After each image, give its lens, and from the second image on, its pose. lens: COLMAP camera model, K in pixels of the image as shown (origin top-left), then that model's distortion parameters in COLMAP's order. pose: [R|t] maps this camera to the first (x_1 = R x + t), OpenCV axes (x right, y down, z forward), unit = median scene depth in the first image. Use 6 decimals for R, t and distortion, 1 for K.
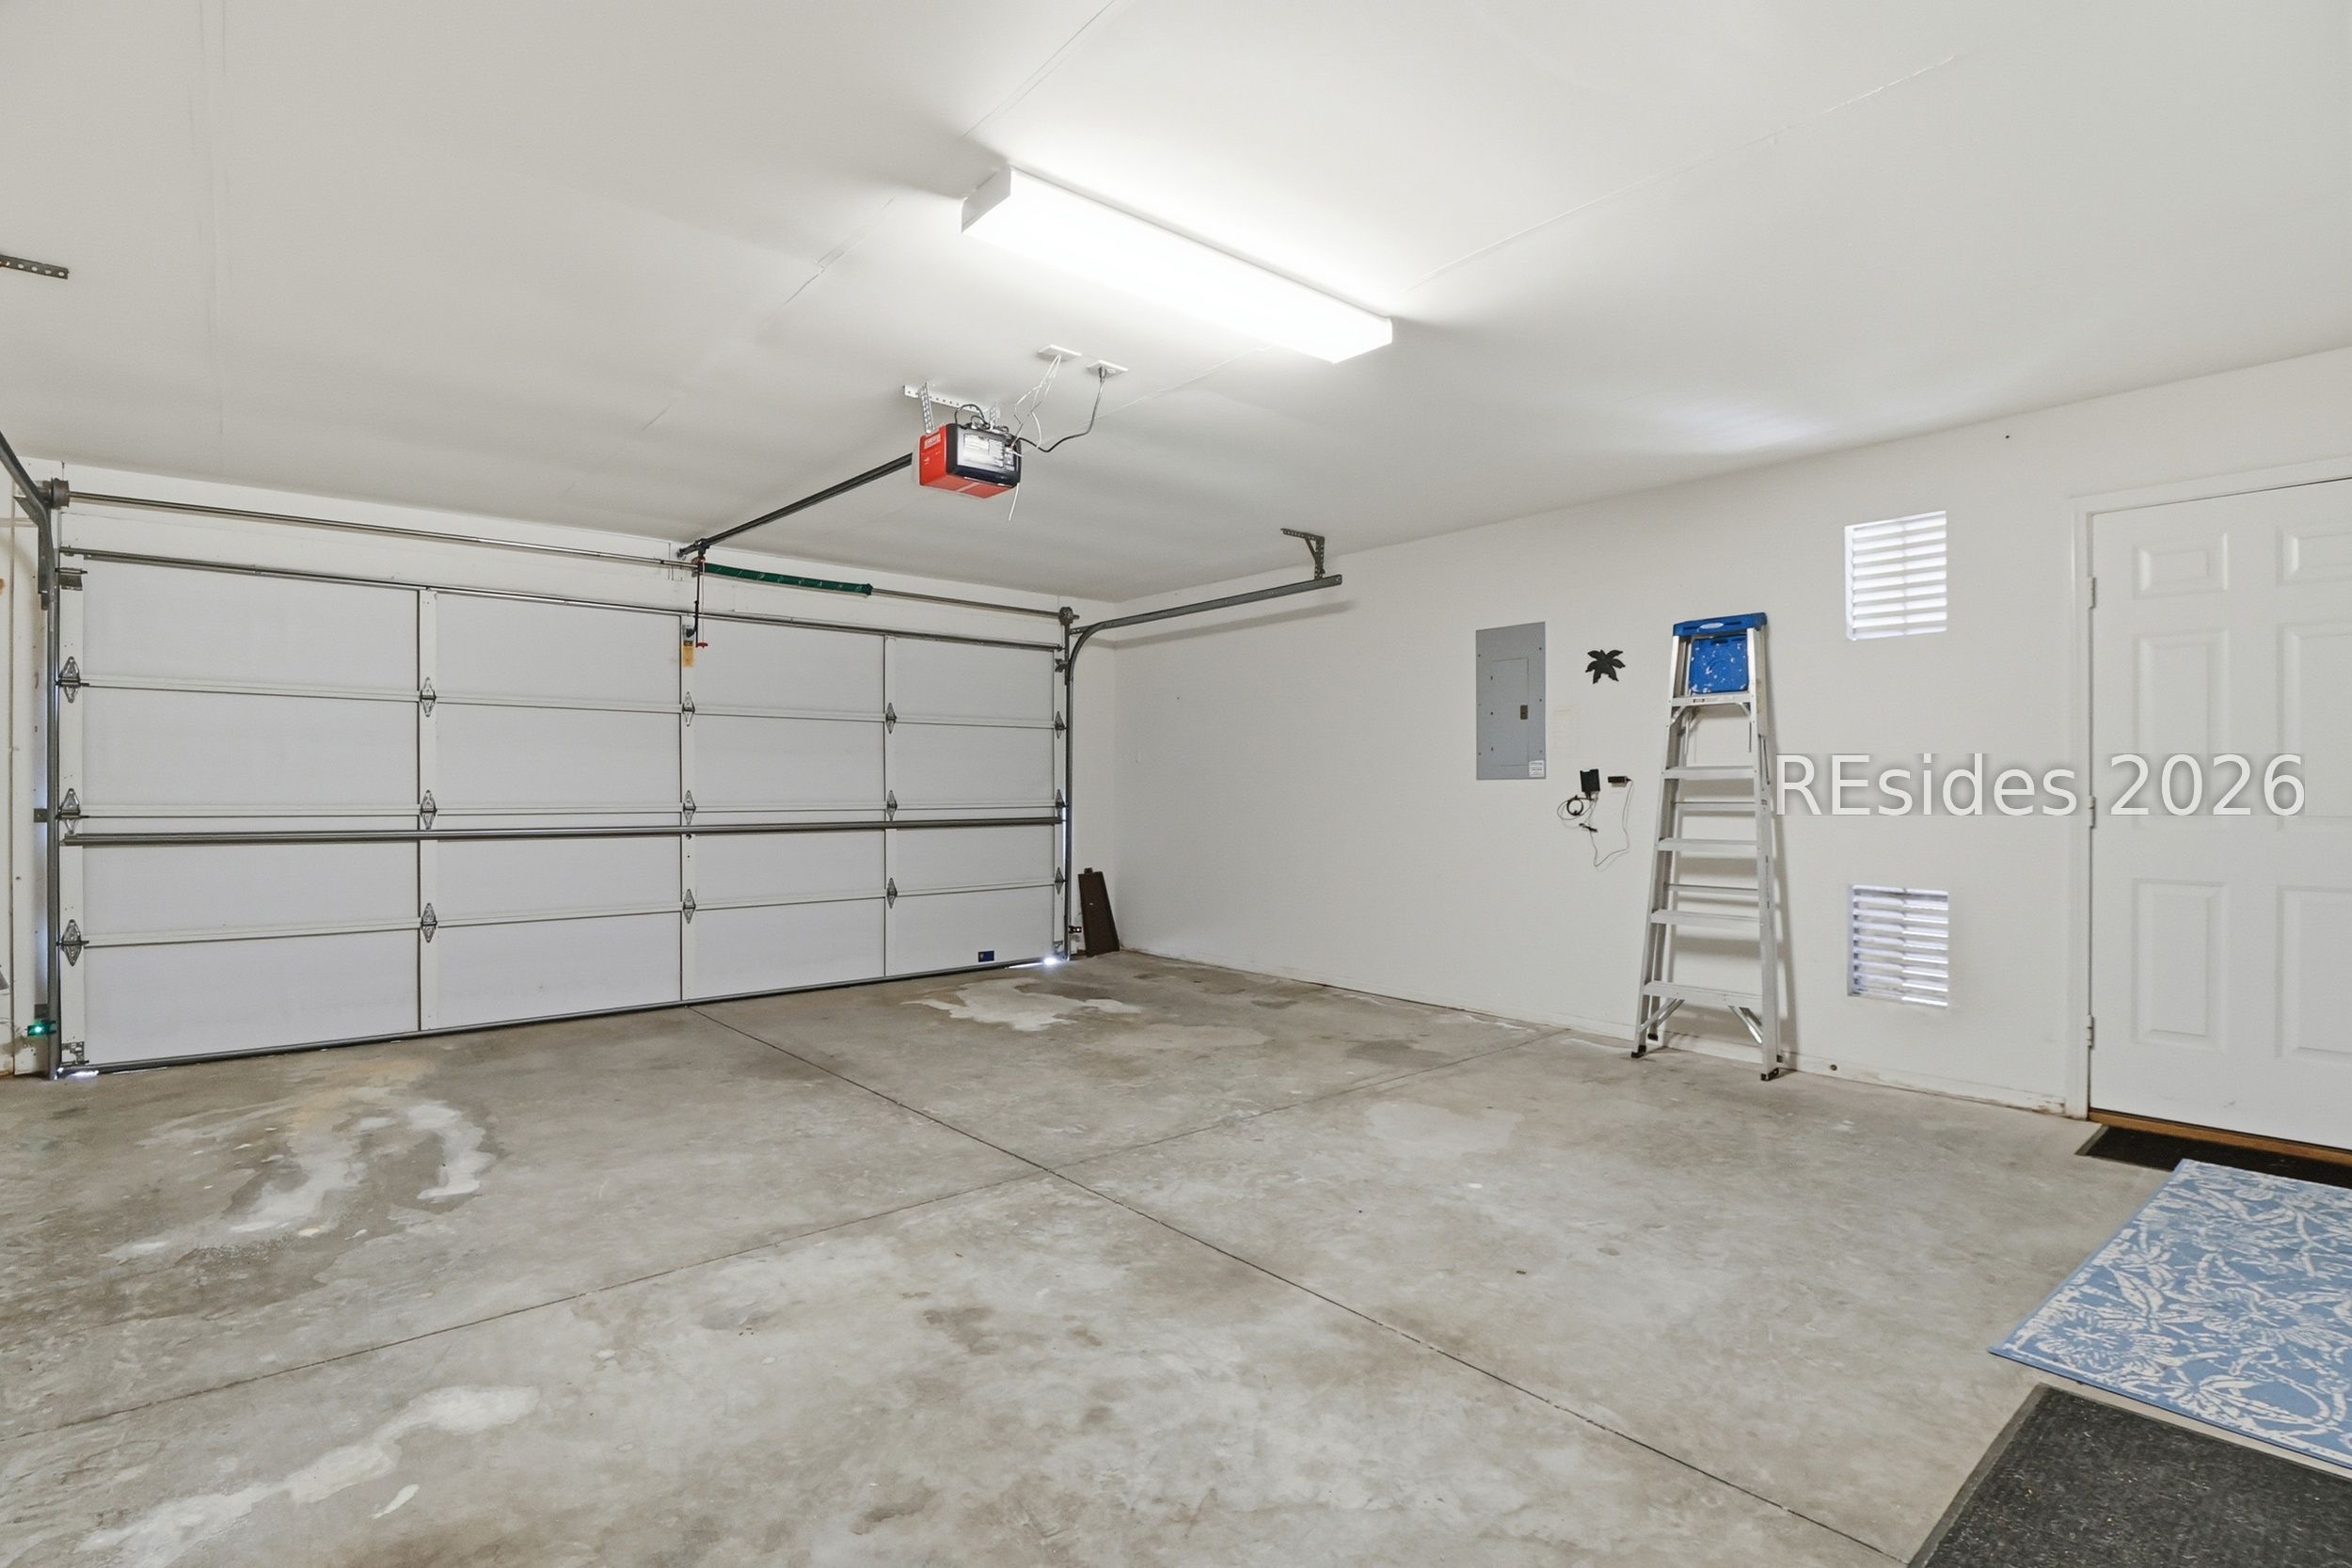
lens RADIAL K [[1105.4, 0, 1172.6], [0, 1105.4, 789.5], [0, 0, 1]] dist [-0.005639, -0.007818]
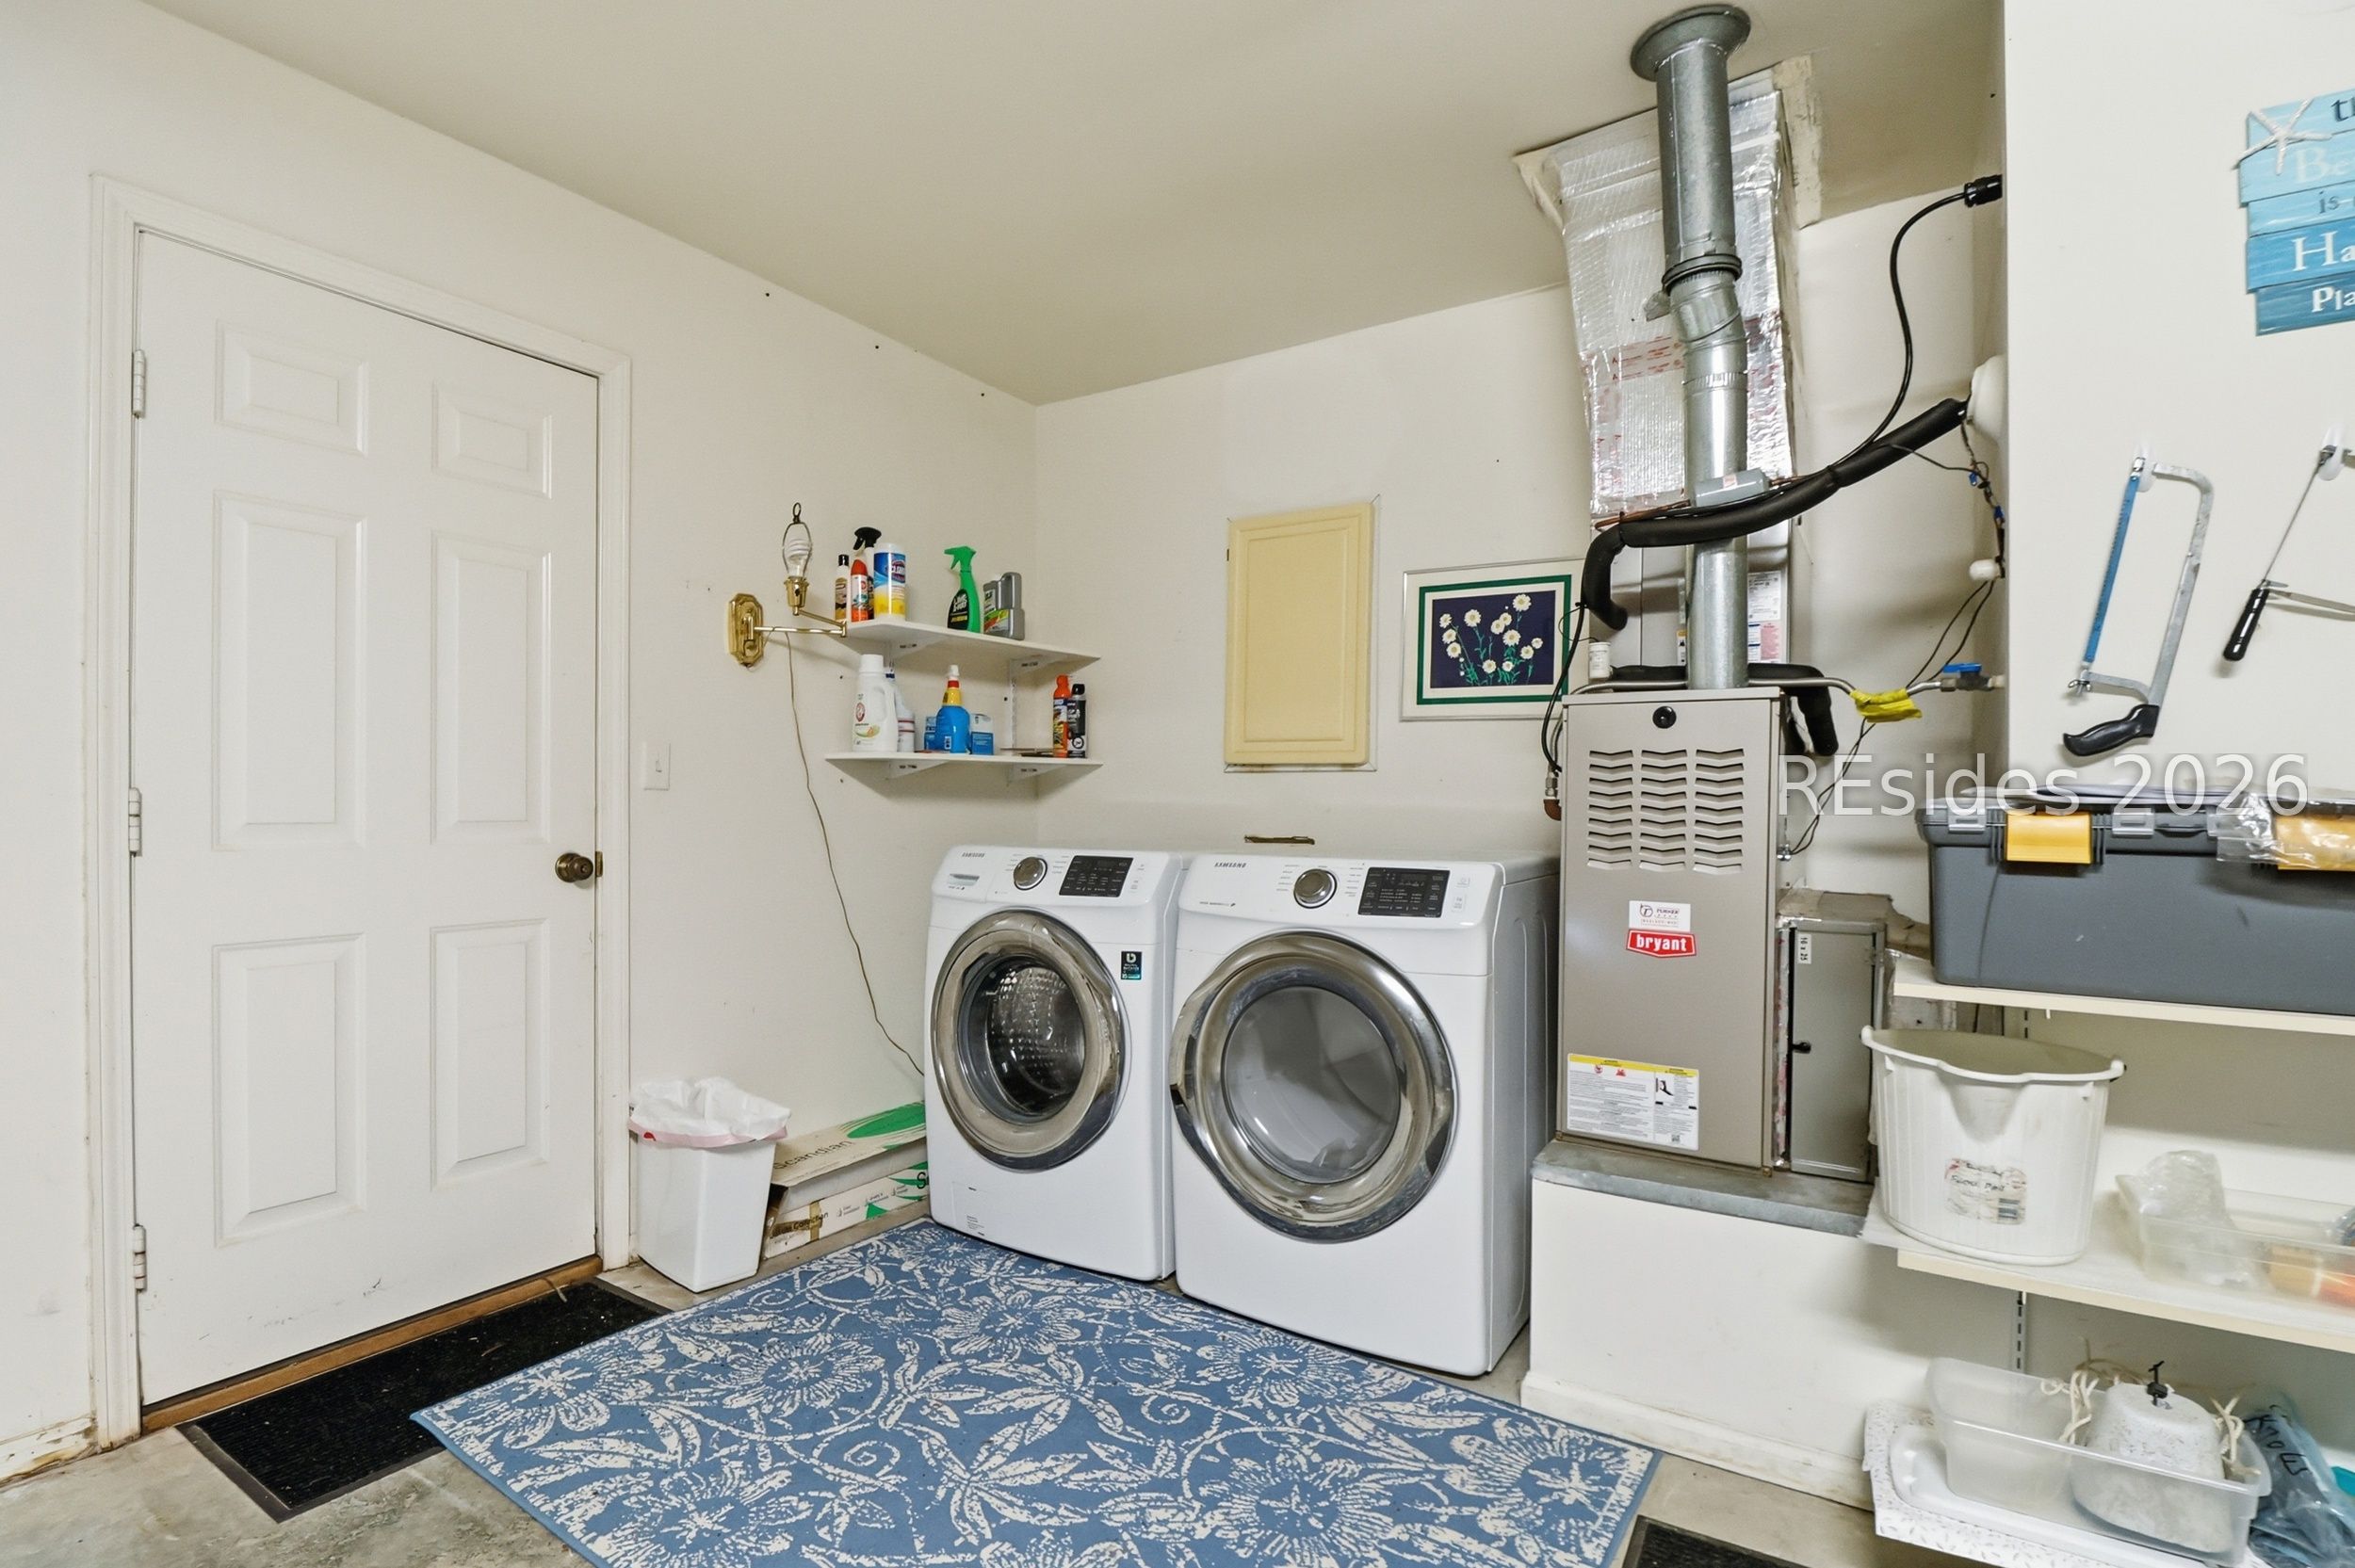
lens RADIAL K [[1106.8, 0, 1174.6], [0, 1106.8, 790.6], [0, 0, 1]] dist [-0.005639, -0.007818]
pose [[-0.297872, -0.000762, 0.954606, 0.275986], [-0.010510, 0.999942, -0.002482, 0.002681], [-0.954548, -0.010773, -0.297863, 0.879478]]
